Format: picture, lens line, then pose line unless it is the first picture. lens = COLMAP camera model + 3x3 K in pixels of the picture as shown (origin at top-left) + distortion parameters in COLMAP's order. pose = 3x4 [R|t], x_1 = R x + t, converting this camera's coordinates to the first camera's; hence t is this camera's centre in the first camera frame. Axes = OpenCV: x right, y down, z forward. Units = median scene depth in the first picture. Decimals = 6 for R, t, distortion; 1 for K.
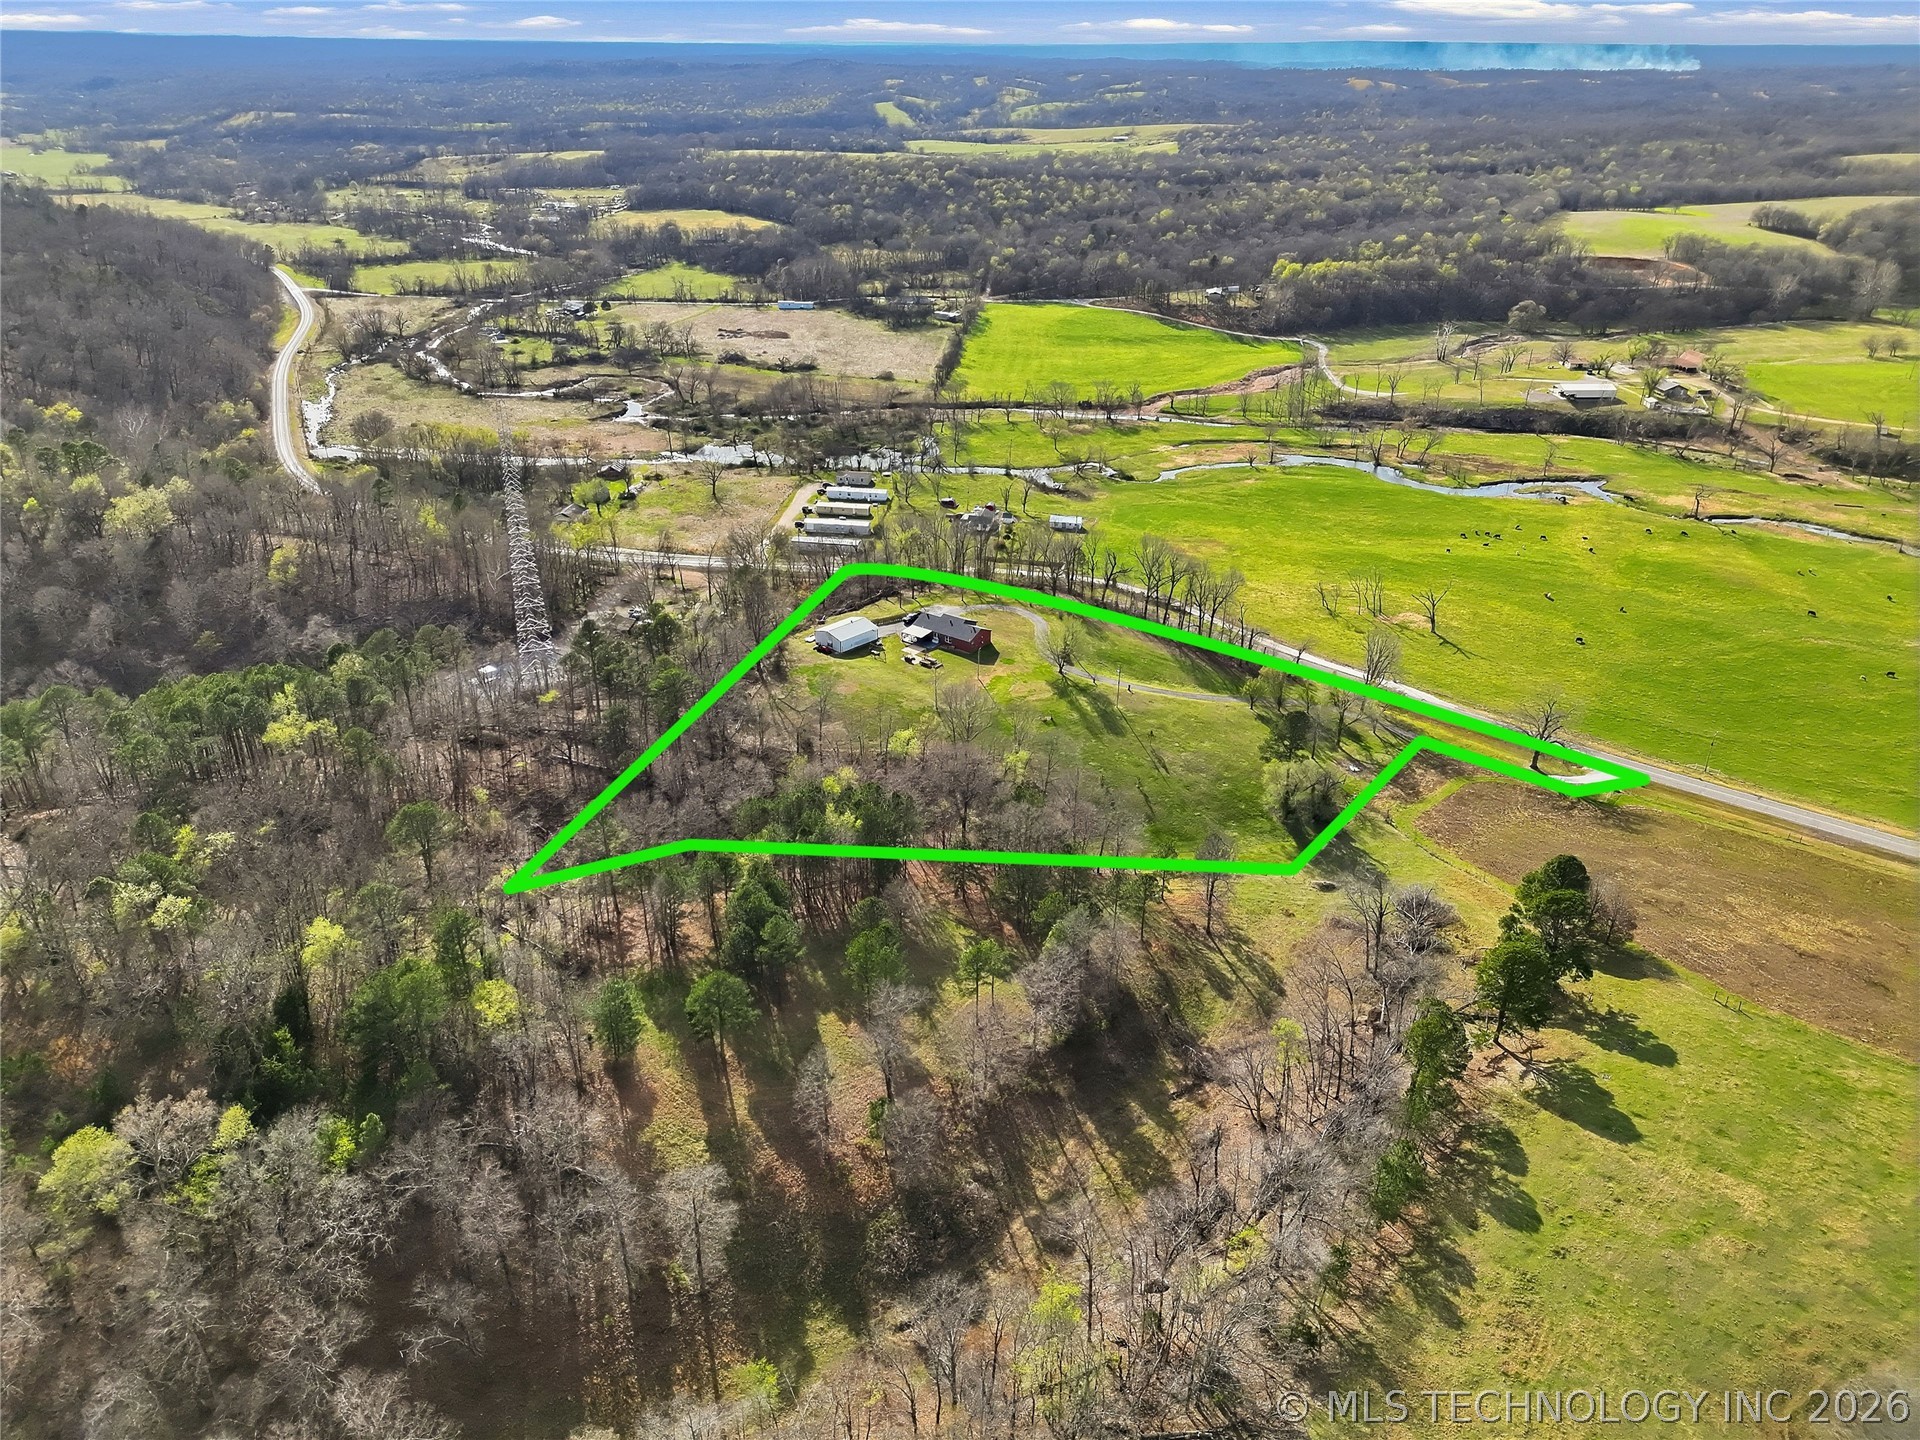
lens RADIAL K [[1361.6, 0, 960.6], [0, 1361.6, 706.7], [0, 0, 1]] dist [0.068306, -0.062248]
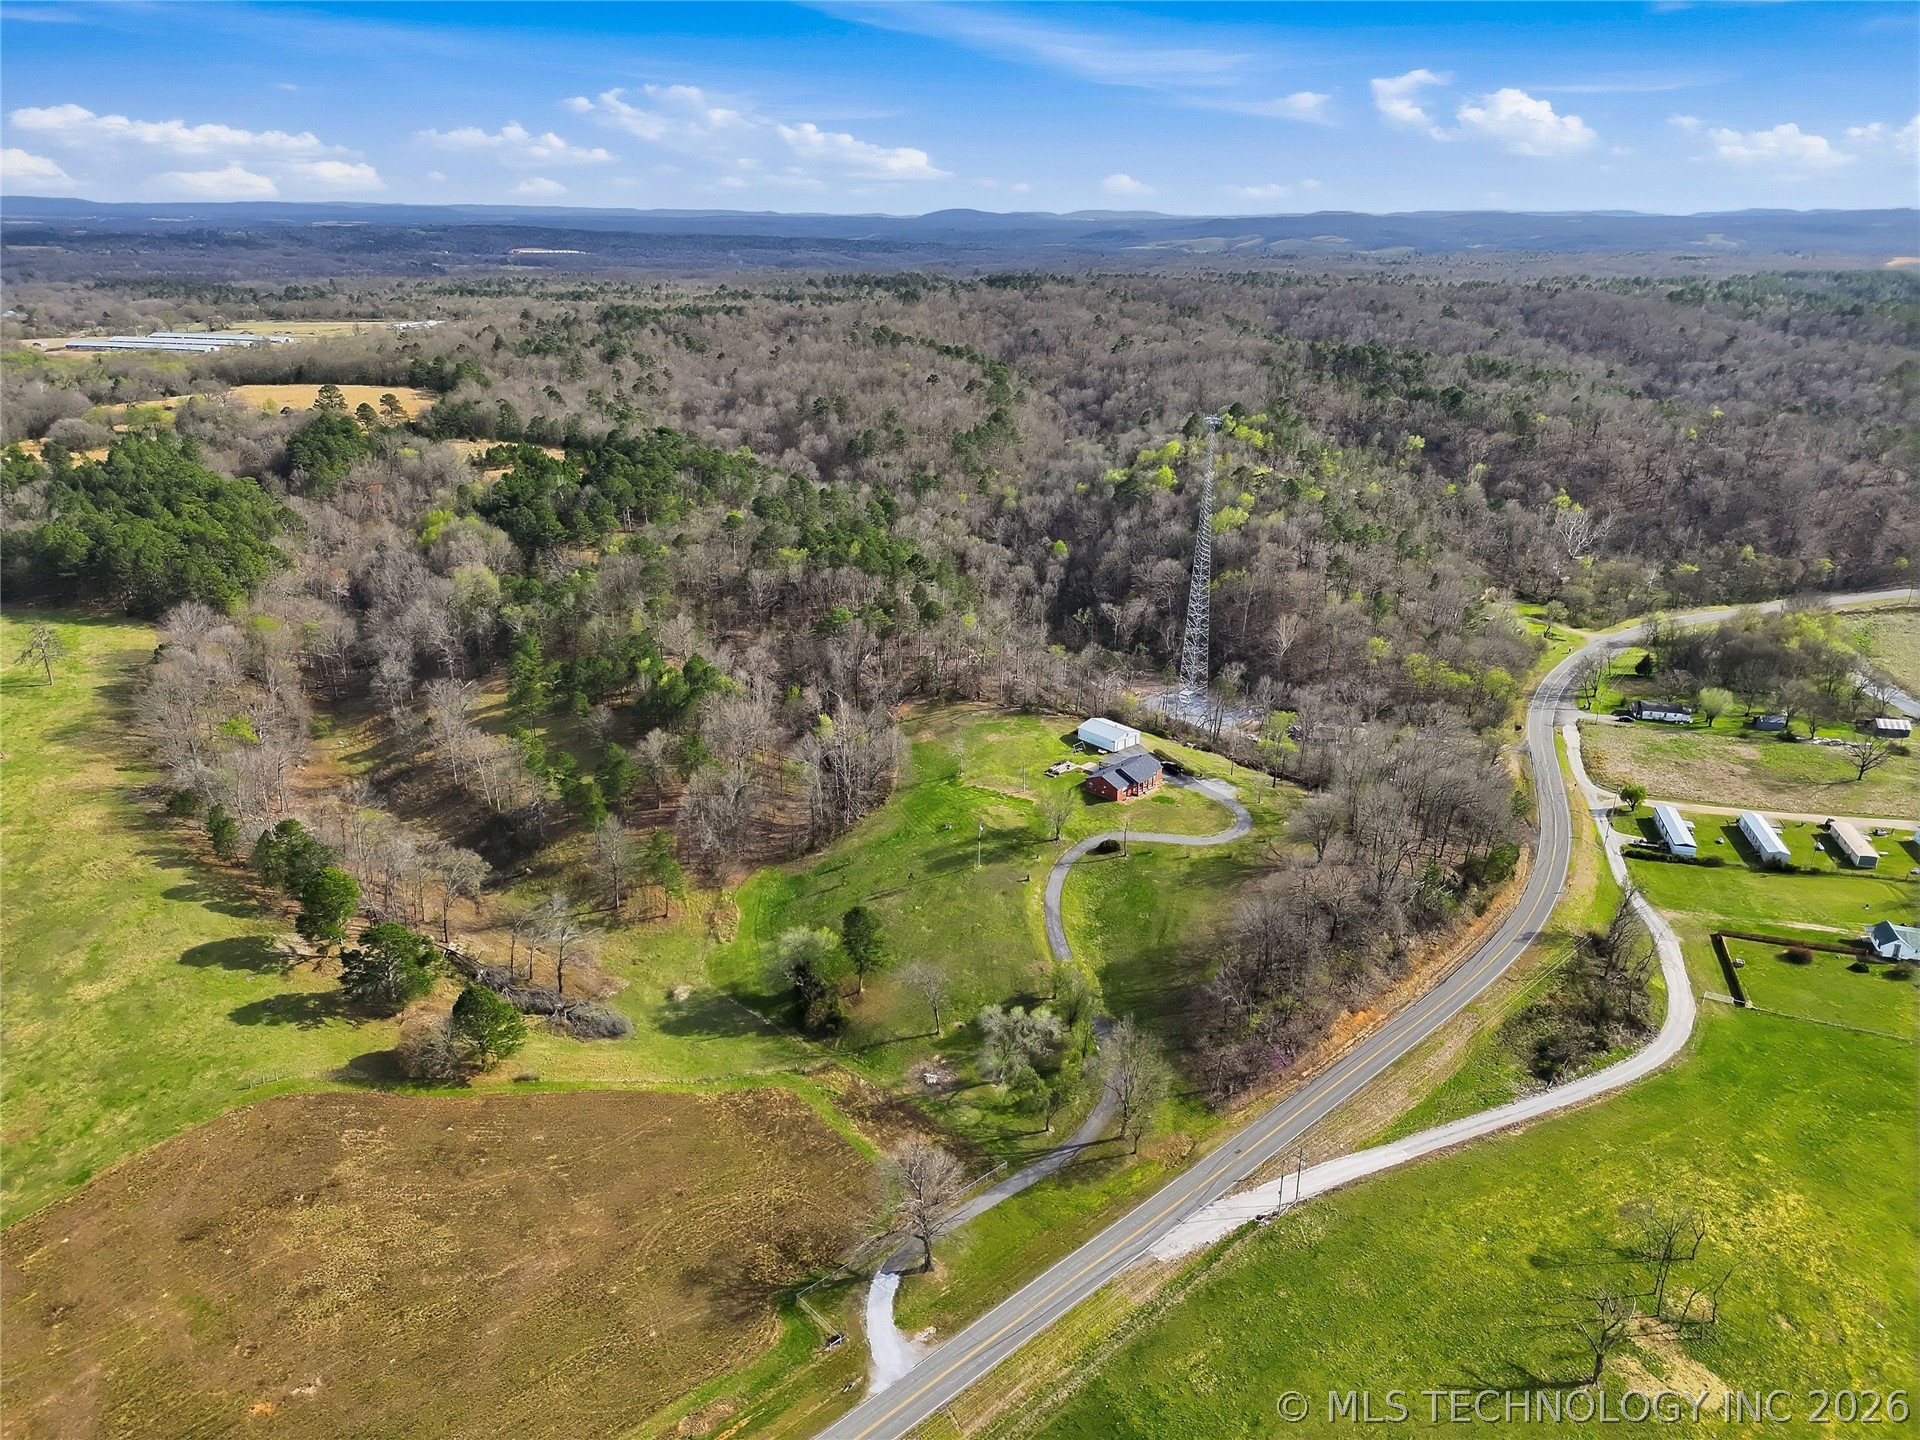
lens RADIAL K [[1361.6, 0, 960.6], [0, 1361.6, 706.7], [0, 0, 1]] dist [0.068306, -0.062248]
pose [[-0.102858, 0.337679, -0.935624, 1.471817], [-0.440898, 0.827687, 0.347193, -0.630538], [0.891644, 0.448226, 0.063747, 1.386949]]
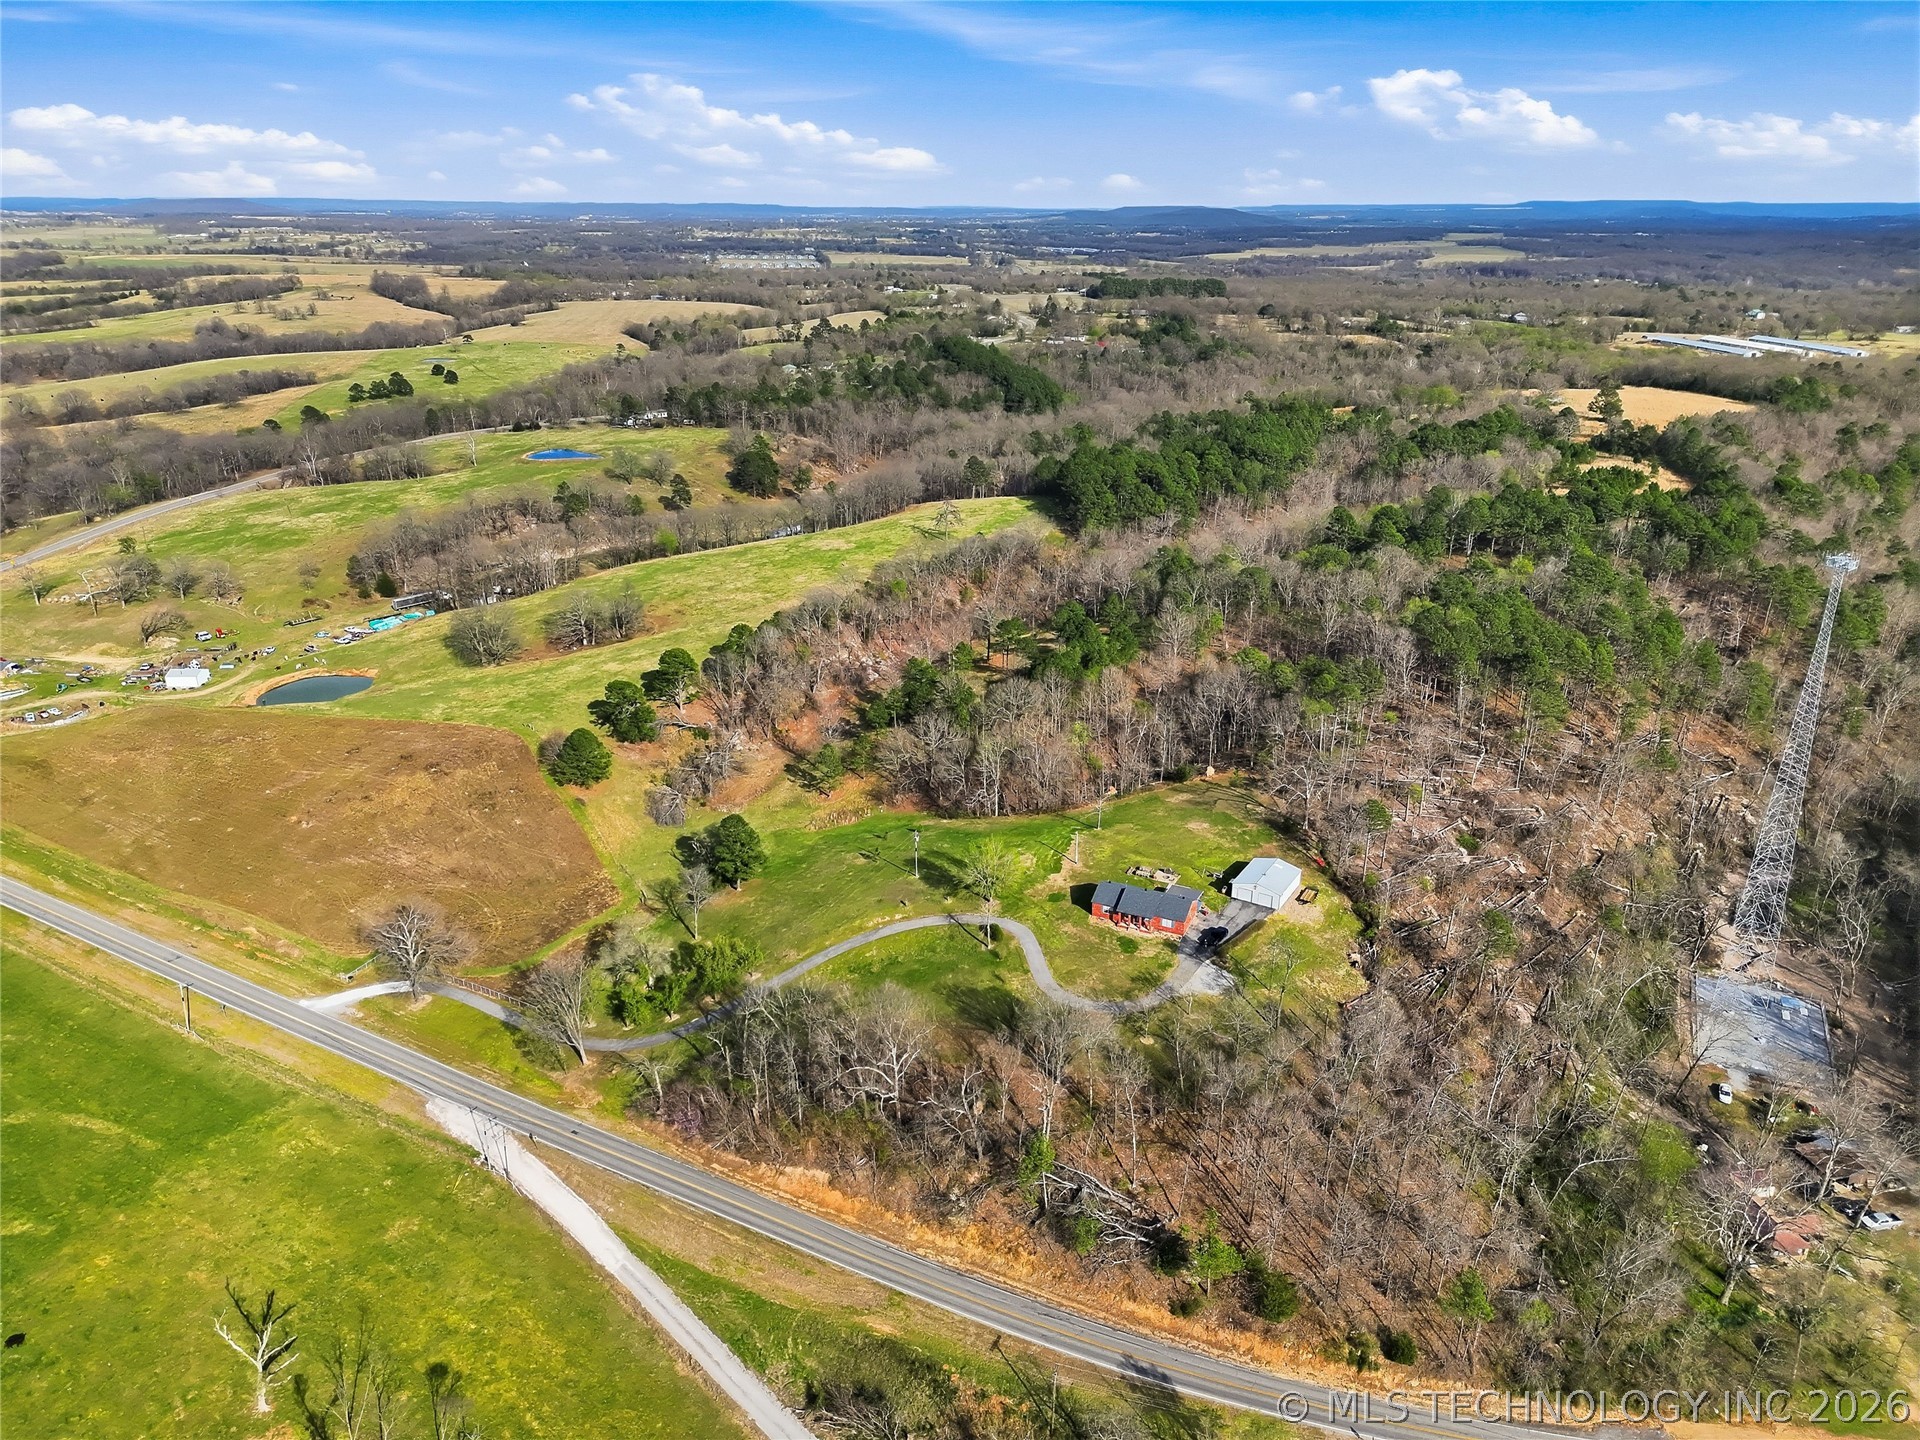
lens RADIAL K [[1361.6, 0, 960.6], [0, 1361.6, 706.7], [0, 0, 1]] dist [0.068306, -0.062248]
pose [[-0.979608, 0.057756, -0.192438, 0.397177], [-0.098839, 0.695356, 0.711837, -1.133577], [0.174926, 0.716341, -0.675467, 2.405778]]
